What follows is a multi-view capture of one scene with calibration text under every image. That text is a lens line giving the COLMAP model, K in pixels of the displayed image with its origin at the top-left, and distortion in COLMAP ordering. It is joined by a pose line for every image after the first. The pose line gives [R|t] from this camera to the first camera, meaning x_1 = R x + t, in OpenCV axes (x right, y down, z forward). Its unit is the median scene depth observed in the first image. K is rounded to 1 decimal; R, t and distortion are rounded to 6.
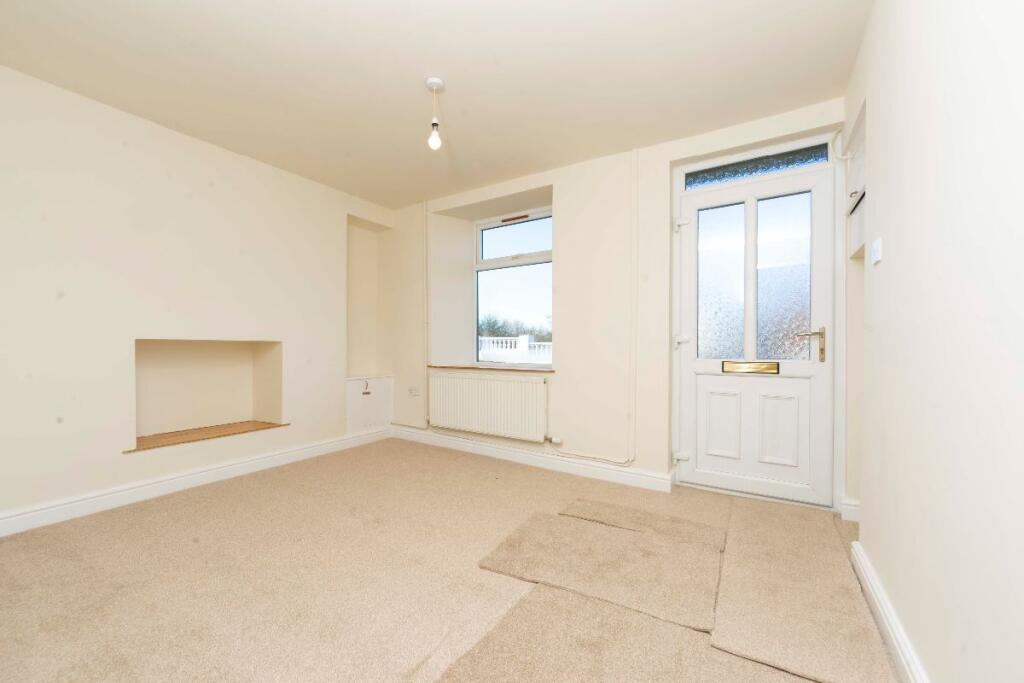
lens RADIAL K [[402.1, 0, 516.3], [0, 402.1, 346.4], [0, 0, 1]] dist [-0.009177, 0.000008]
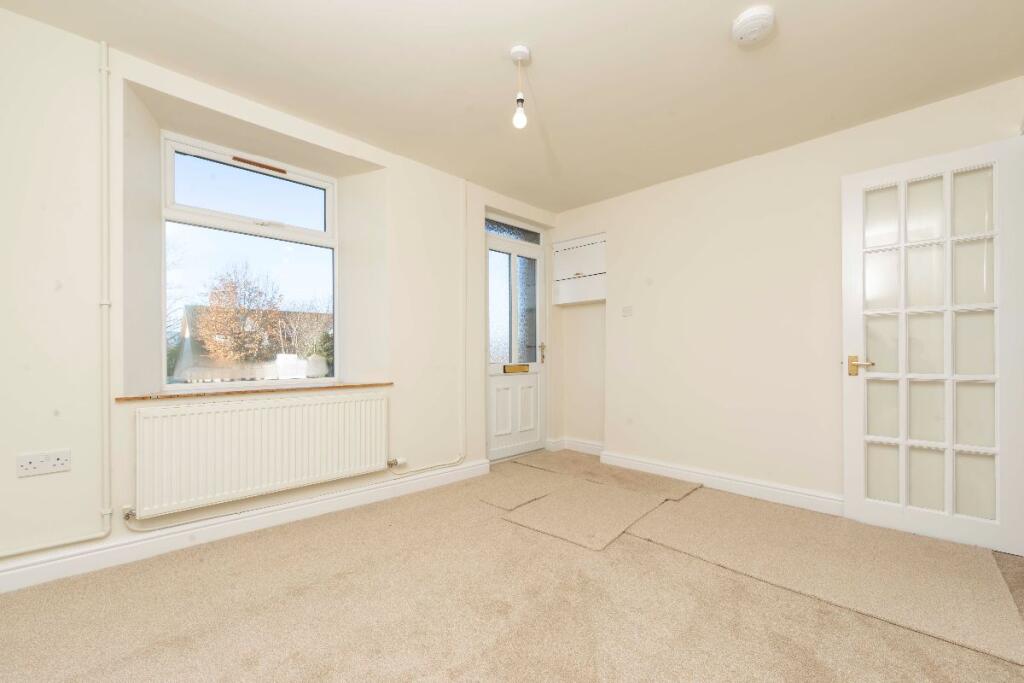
lens RADIAL K [[402.1, 0, 516.7], [0, 402.1, 348.9], [0, 0, 1]] dist [-0.009177, 0.000008]
pose [[0.238979, 0.006513, 0.971003, -0.698715], [0.000583, 0.999976, -0.006851, -0.007917], [-0.971024, 0.002204, 0.238970, 0.540486]]
